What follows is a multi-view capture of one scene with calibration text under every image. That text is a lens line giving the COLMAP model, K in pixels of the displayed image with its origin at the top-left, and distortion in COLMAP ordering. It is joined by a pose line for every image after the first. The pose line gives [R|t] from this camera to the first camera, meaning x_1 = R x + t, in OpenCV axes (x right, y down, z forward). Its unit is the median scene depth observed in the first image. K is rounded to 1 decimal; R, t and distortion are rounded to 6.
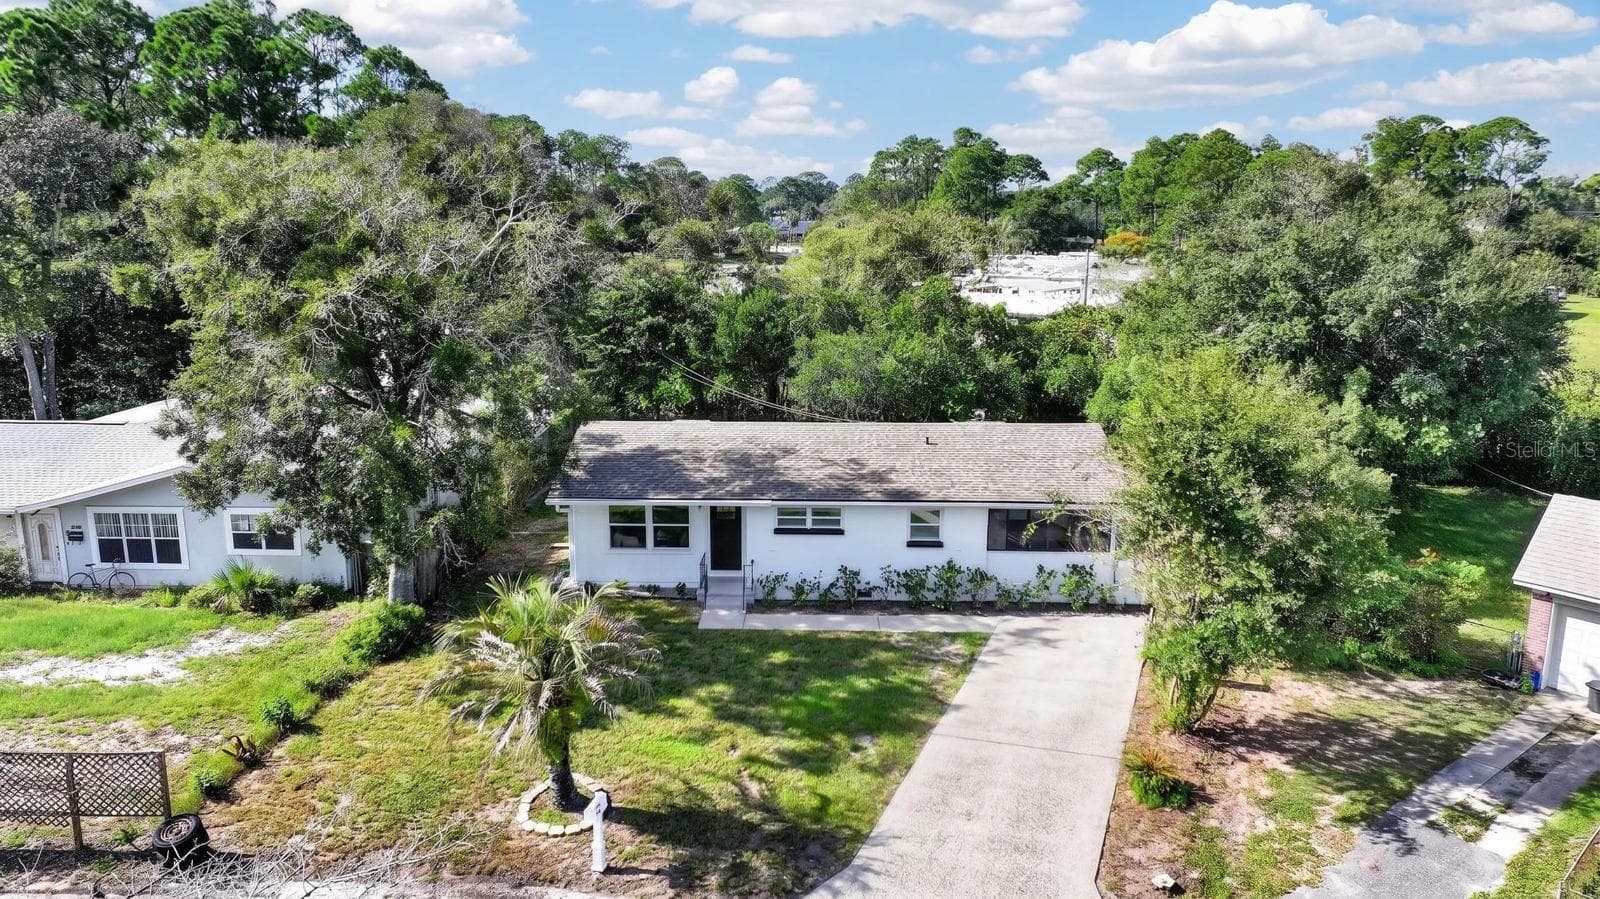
lens RADIAL K [[1157.3, 0, 800.0], [0, 1157.3, 449.5], [0, 0, 1]] dist [0.008955, 0.001121]
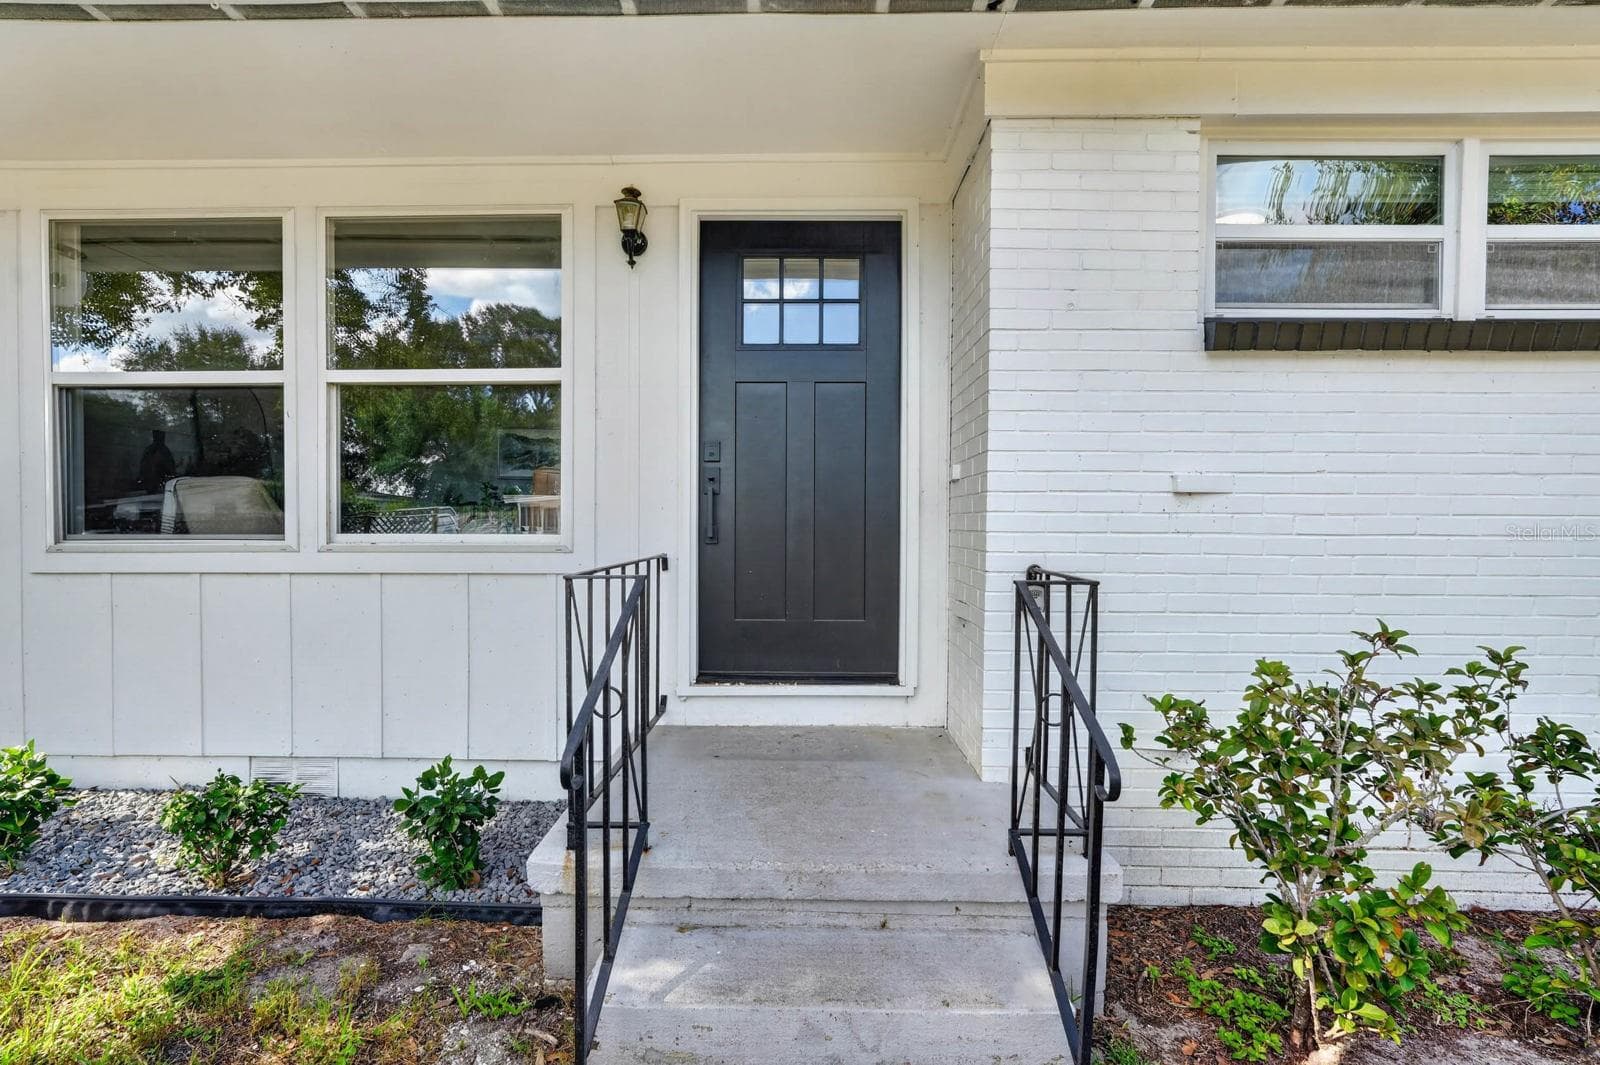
lens RADIAL K [[717.7, 0, 795.8], [0, 717.7, 532.4], [0, 0, 1]] dist [-0.001811, 0.000366]
pose [[0.999682, 0.004985, 0.024740, -0.069374], [0.000013, 0.980198, -0.198018, 0.109069], [-0.025237, 0.197955, 0.979886, 0.945173]]
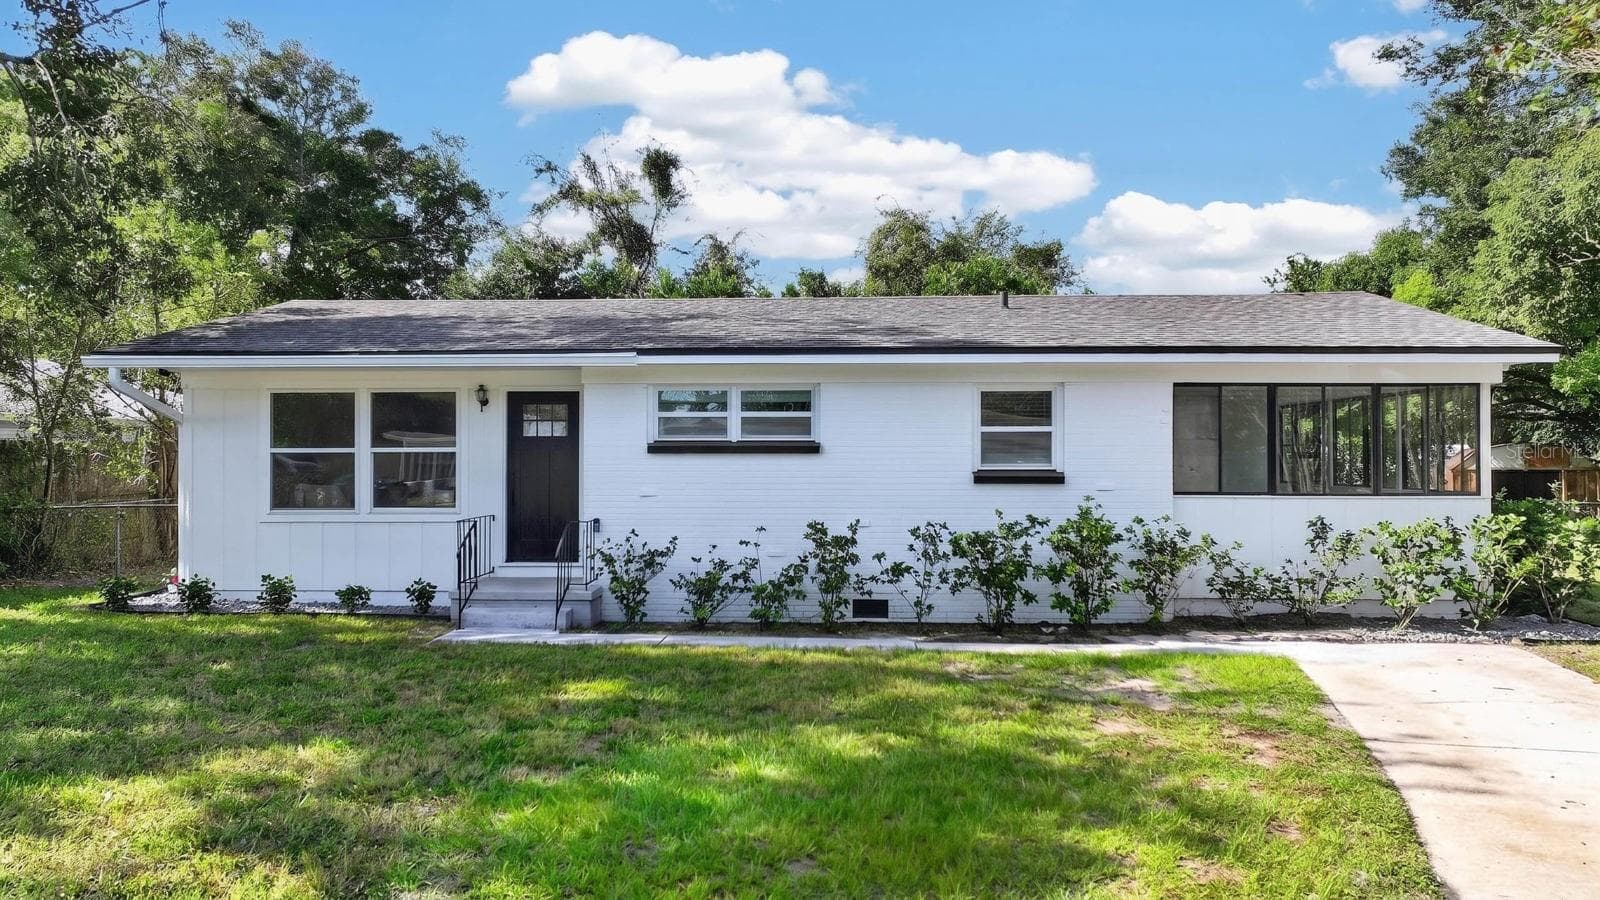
lens RADIAL K [[1157.3, 0, 800.0], [0, 1157.3, 450.0], [0, 0, 1]] dist [0.008955, 0.001121]
pose [[0.999867, 0.002723, -0.016068, 0.038510], [-0.006196, 0.975427, -0.220235, 0.164593], [0.015073, 0.220306, 0.975314, 0.610753]]
